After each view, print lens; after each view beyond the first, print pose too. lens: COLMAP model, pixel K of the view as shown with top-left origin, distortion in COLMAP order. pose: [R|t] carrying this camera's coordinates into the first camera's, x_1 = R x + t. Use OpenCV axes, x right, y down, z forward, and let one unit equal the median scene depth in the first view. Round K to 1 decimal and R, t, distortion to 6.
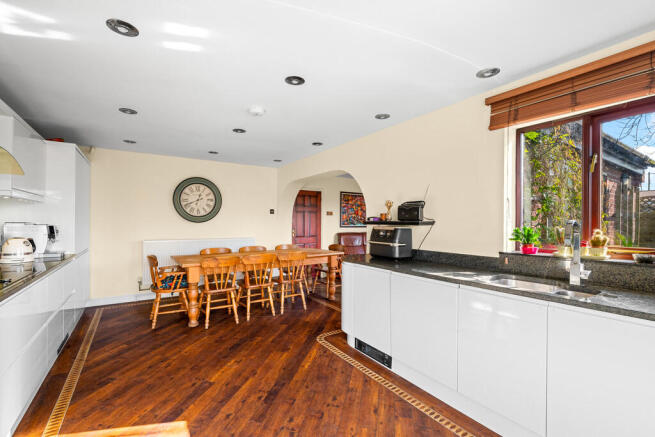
lens RADIAL K [[289.0, 0, 324.5], [0, 289.0, 220.6], [0, 0, 1]] dist [0.004485, 0.001900]
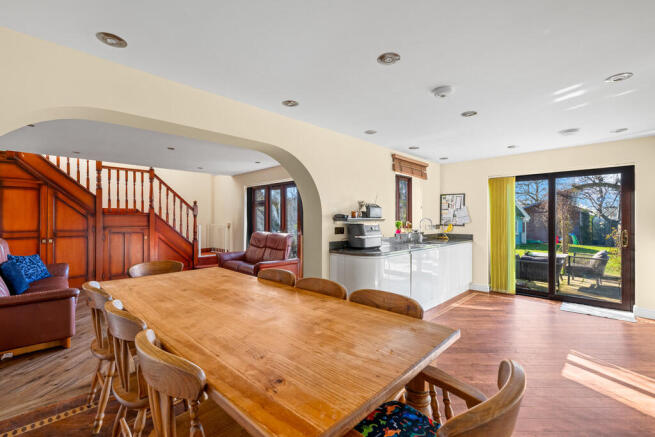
lens RADIAL K [[289.0, 0, 332.4], [0, 289.0, 217.6], [0, 0, 1]] dist [0.004485, 0.001900]
pose [[-0.212687, 0.000614, 0.977120, -1.190664], [-0.006485, 0.999977, -0.002040, 0.003871], [-0.977099, -0.006770, -0.212678, 1.775700]]
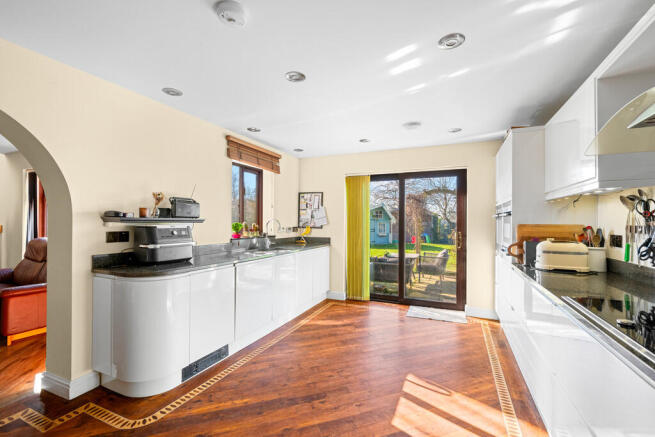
lens RADIAL K [[289.0, 0, 328.0], [0, 289.0, 219.1], [0, 0, 1]] dist [0.004485, 0.001900]
pose [[-0.541005, -0.001187, 0.841018, -0.926579], [-0.012458, 0.999901, -0.006602, 0.006260], [-0.840927, -0.014049, -0.540966, 1.344837]]
